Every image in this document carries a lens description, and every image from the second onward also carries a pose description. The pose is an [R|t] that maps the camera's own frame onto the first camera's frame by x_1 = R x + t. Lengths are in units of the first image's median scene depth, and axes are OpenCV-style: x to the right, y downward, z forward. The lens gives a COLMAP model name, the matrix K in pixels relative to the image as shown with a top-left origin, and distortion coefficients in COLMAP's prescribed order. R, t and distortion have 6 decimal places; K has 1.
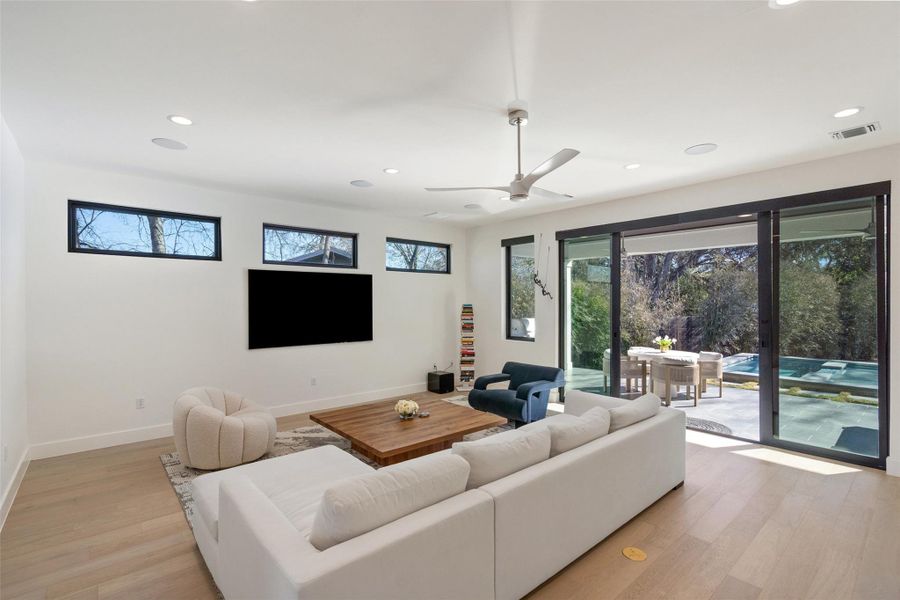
lens RADIAL K [[419.2, 0, 455.8], [0, 419.2, 304.9], [0, 0, 1]] dist [-0.004651, -0.000633]
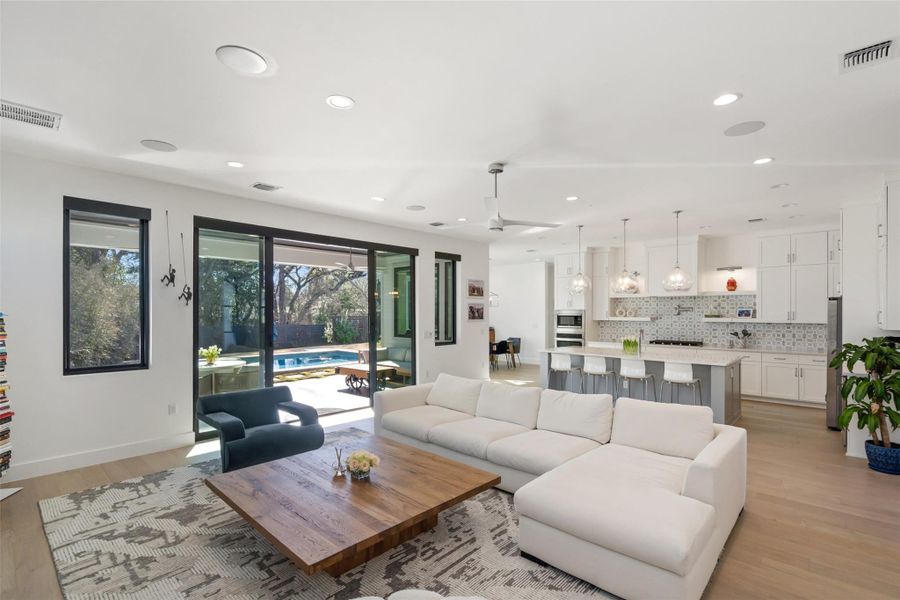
lens RADIAL K [[419.2, 0, 449.8], [0, 419.2, 306.2], [0, 0, 1]] dist [-0.004651, -0.000633]
pose [[-0.086734, 0.012922, 0.996148, -0.483332], [-0.002322, 0.999911, -0.013173, -0.004160], [-0.996229, -0.003455, -0.086697, 0.544853]]
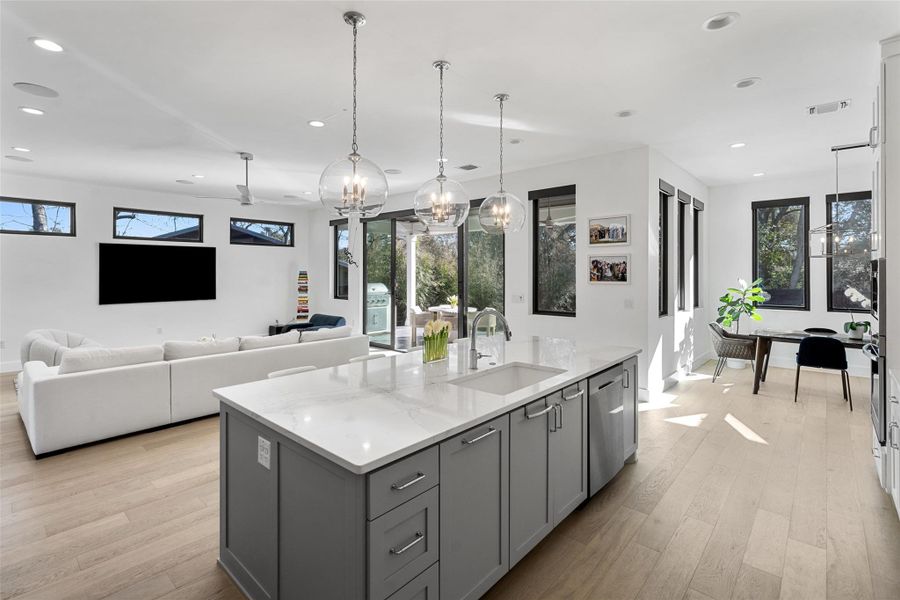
lens RADIAL K [[419.2, 0, 446.2], [0, 419.2, 272.1], [0, 0, 1]] dist [-0.004651, -0.000633]
pose [[0.993983, 0.003489, 0.109482, 0.322006], [-0.003208, 0.999991, -0.002741, 0.003761], [-0.109491, 0.002374, 0.993985, -0.303871]]
